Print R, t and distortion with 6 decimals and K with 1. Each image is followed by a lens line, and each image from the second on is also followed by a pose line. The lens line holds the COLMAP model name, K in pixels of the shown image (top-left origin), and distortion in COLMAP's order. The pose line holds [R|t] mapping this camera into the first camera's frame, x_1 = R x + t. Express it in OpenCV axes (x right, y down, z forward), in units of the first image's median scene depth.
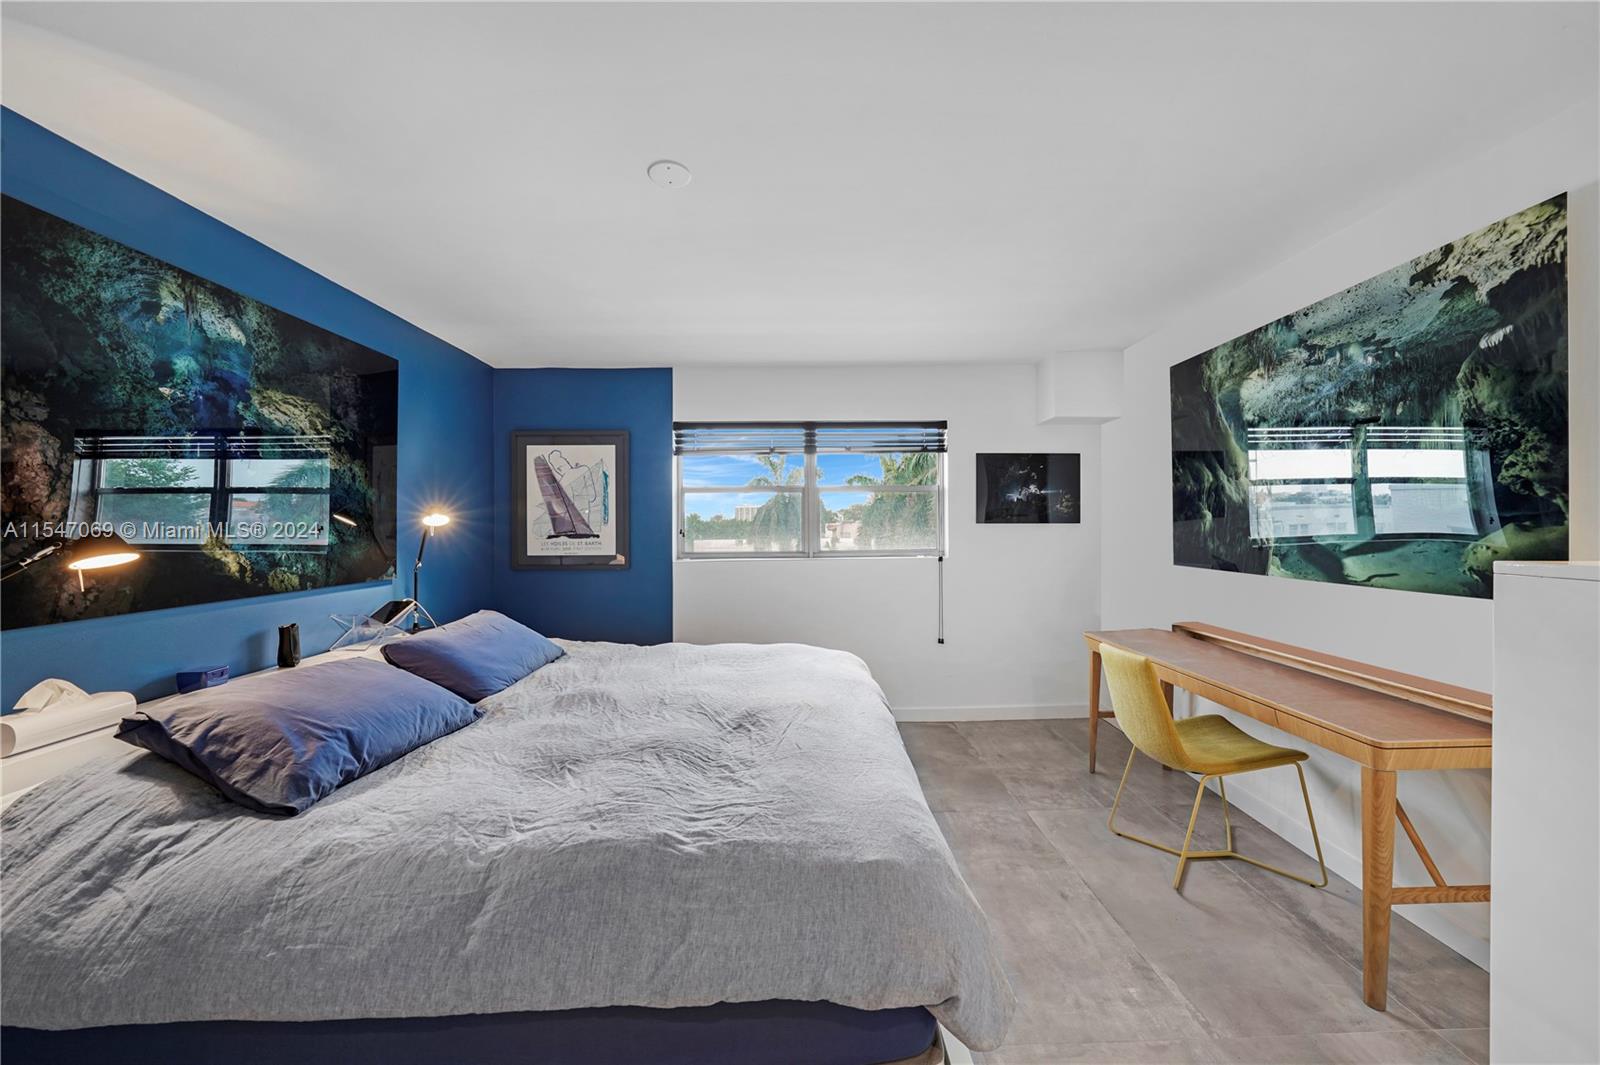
lens RADIAL K [[576.0, 0, 803.1], [0, 576.0, 523.5], [0, 0, 1]] dist [-0.038692, 0.010630]
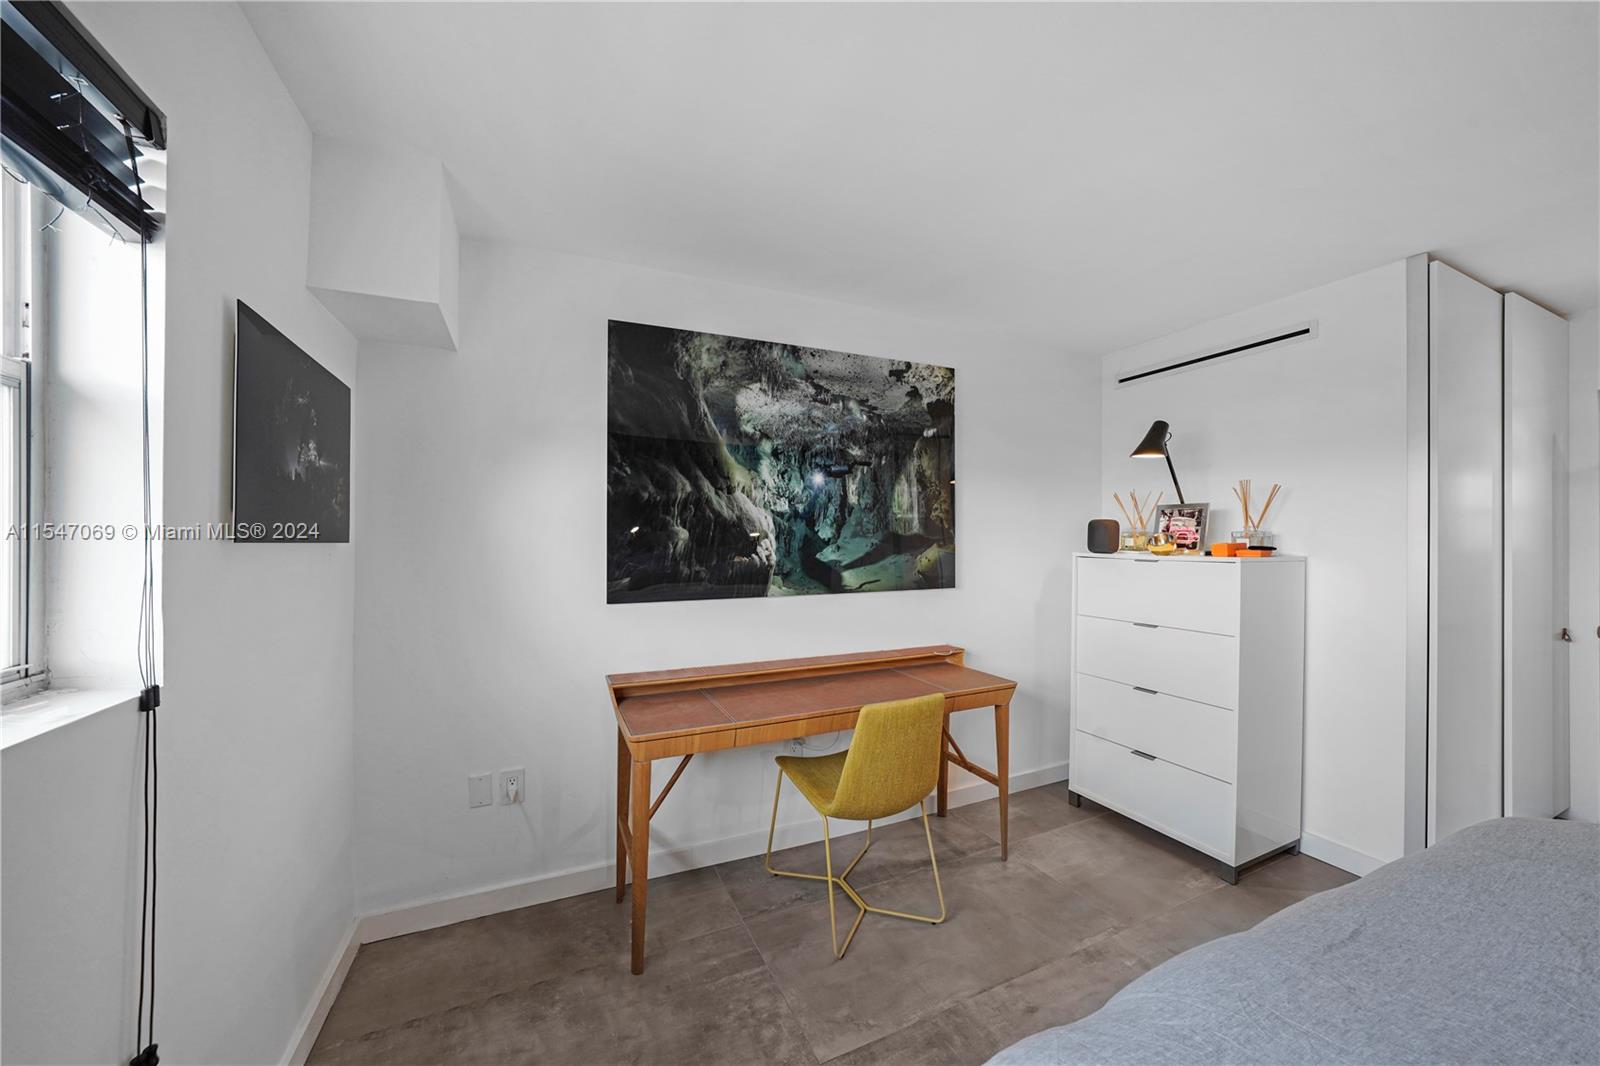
lens RADIAL K [[576.0, 0, 803.1], [0, 576.0, 524.0], [0, 0, 1]] dist [-0.038692, 0.010630]
pose [[-0.408680, 0.011539, 0.912605, -0.144383], [-0.008284, 0.999832, -0.016351, -0.021238], [-0.912640, -0.014242, -0.408516, 1.647641]]
